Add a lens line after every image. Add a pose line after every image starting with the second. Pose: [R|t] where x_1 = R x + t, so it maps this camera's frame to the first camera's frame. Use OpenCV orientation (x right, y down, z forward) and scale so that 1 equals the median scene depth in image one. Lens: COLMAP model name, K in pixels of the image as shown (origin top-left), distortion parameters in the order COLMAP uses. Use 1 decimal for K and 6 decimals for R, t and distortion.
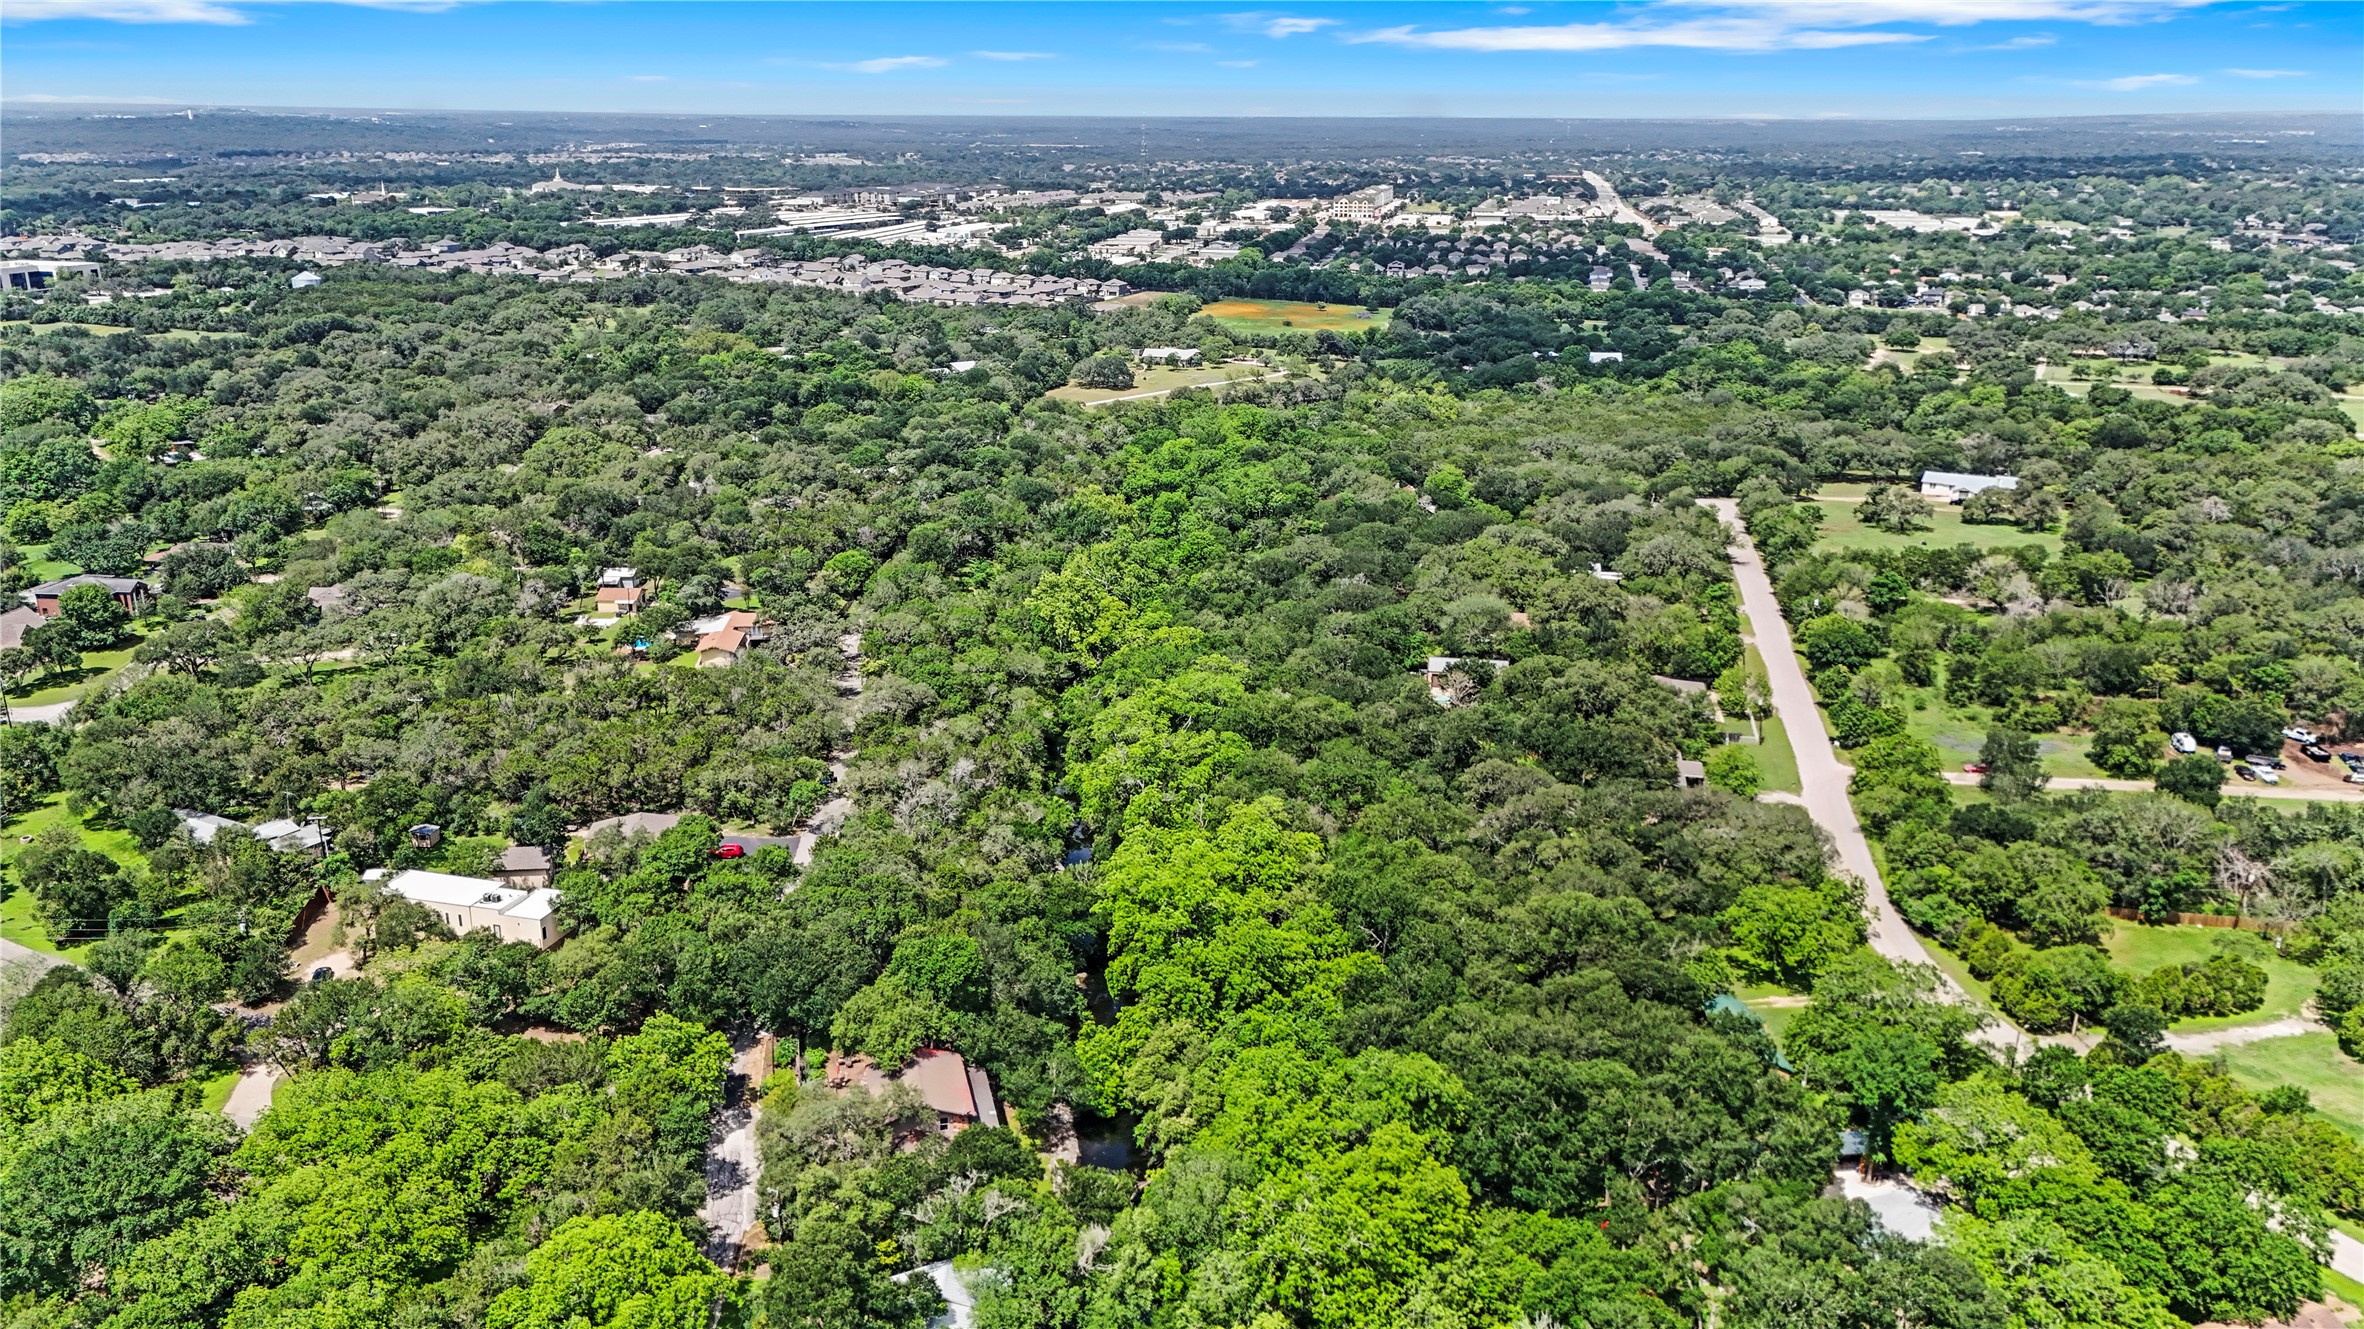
lens RADIAL K [[1688.0, 0, 1181.9], [0, 1688.0, 664.3], [0, 0, 1]] dist [0.005702, 0.001060]
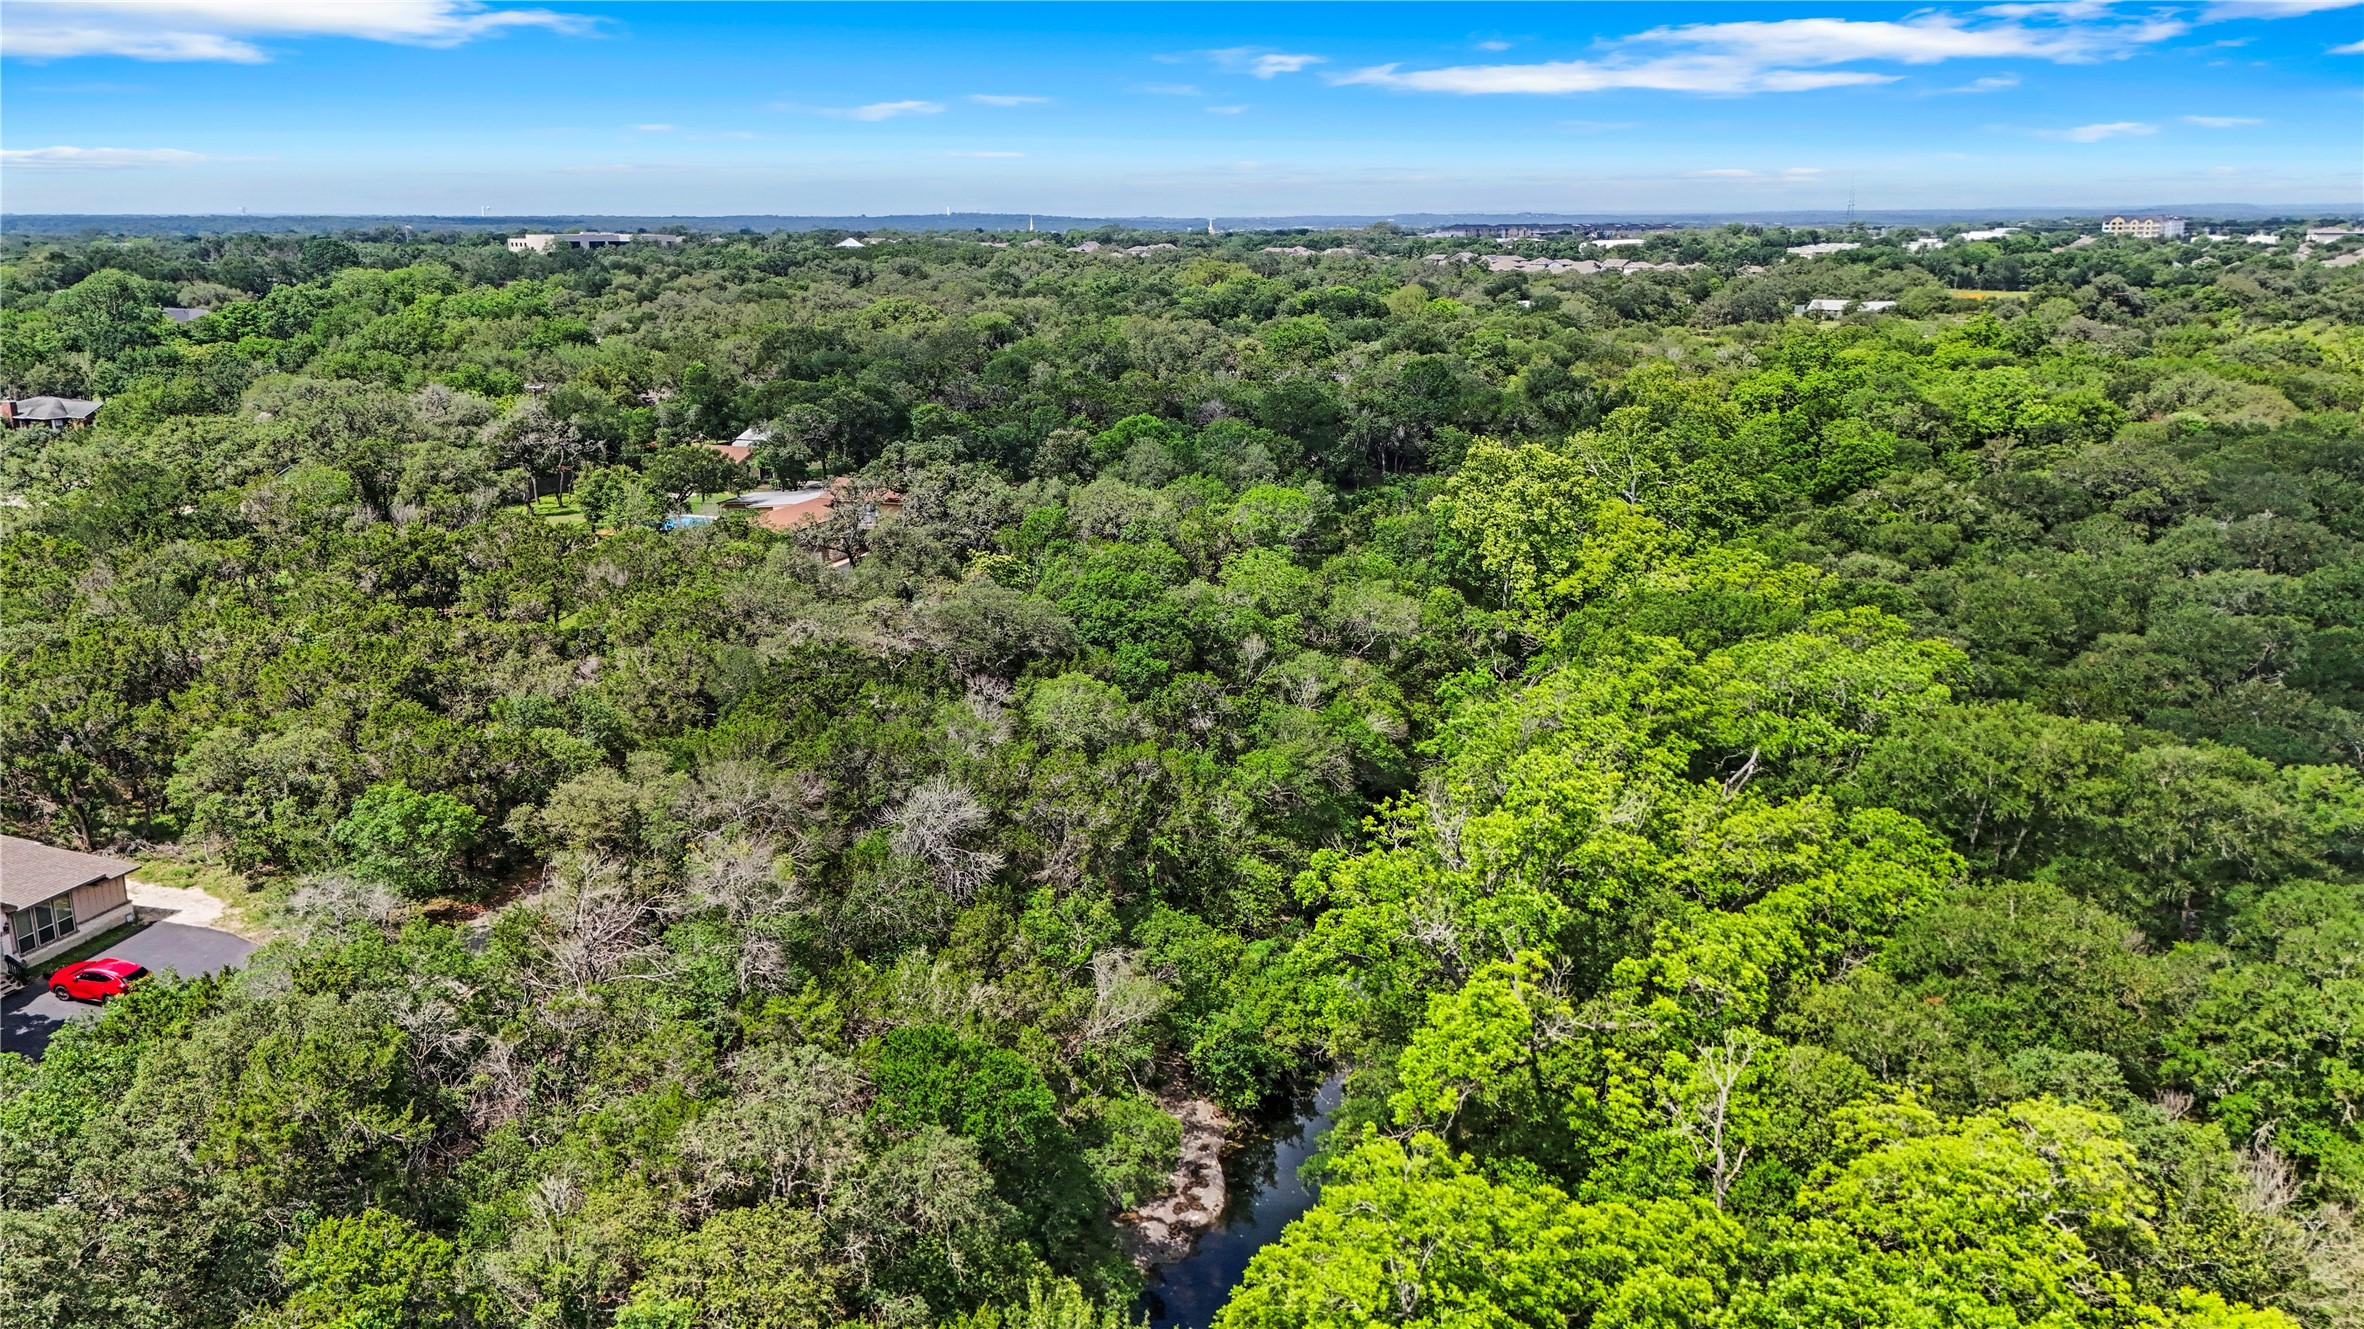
lens RADIAL K [[1688.0, 0, 1181.7], [0, 1688.0, 667.2], [0, 0, 1]] dist [0.005702, 0.001060]
pose [[0.924813, 0.084040, -0.371022, 0.021499], [-0.106177, 0.993558, -0.039607, 0.039528], [0.365303, 0.076023, 0.927779, 0.675258]]
